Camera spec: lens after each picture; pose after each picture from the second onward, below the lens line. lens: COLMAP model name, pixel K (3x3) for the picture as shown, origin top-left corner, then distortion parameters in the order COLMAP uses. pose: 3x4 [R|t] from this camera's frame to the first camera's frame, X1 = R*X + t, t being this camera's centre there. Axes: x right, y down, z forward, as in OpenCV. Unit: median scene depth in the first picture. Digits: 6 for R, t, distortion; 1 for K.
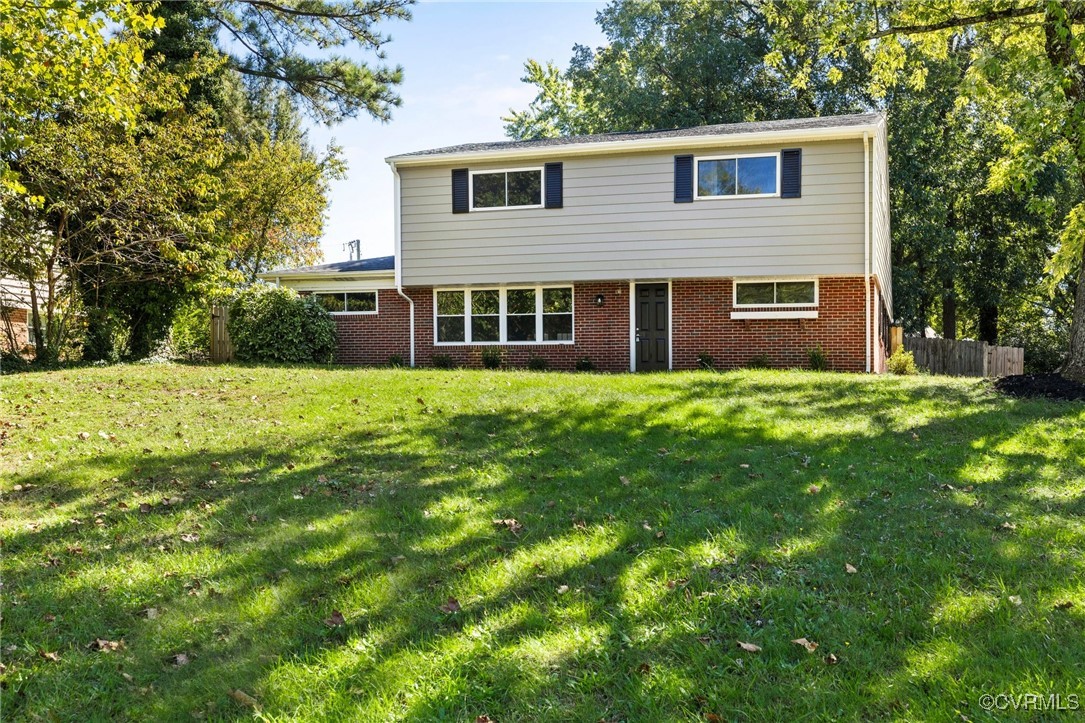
lens RADIAL K [[1096.8, 0, 542.5], [0, 1096.8, 361.5], [0, 0, 1]] dist [0.100467, -0.002750]
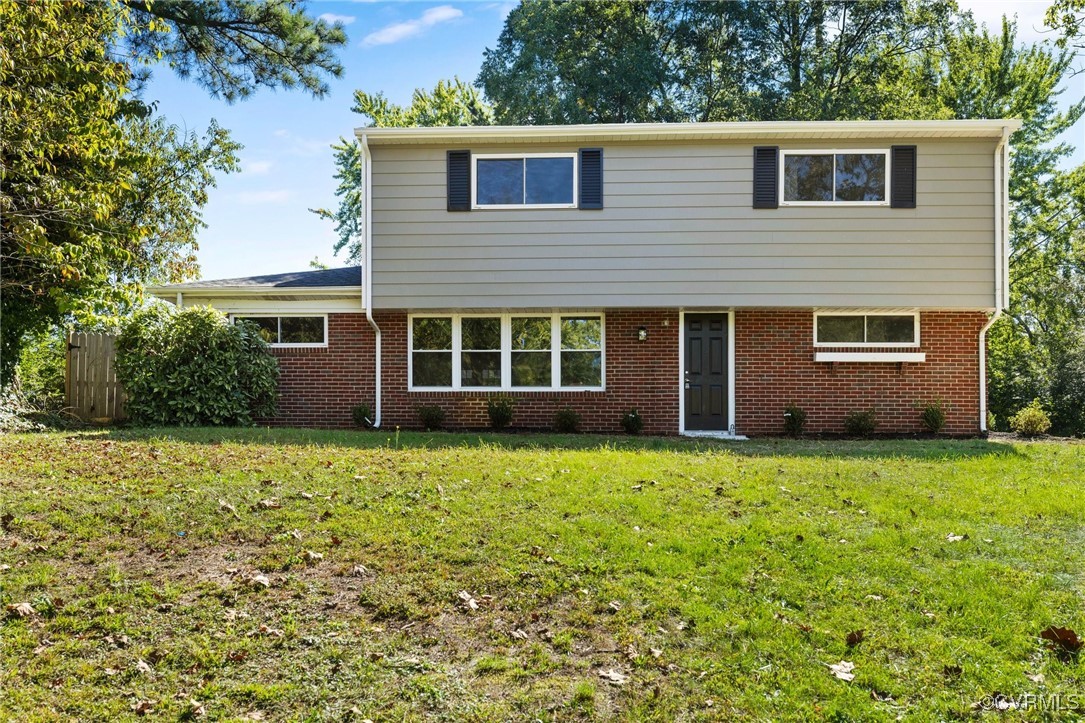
lens RADIAL K [[955.1, 0, 542.5], [0, 955.1, 361.5], [0, 0, 1]] dist [0.042838, -0.001301]
pose [[0.972072, 0.010992, 0.234426, -0.168821], [-0.005533, 0.999698, -0.023935, -0.020582], [-0.234618, 0.021970, 0.971839, 0.375826]]
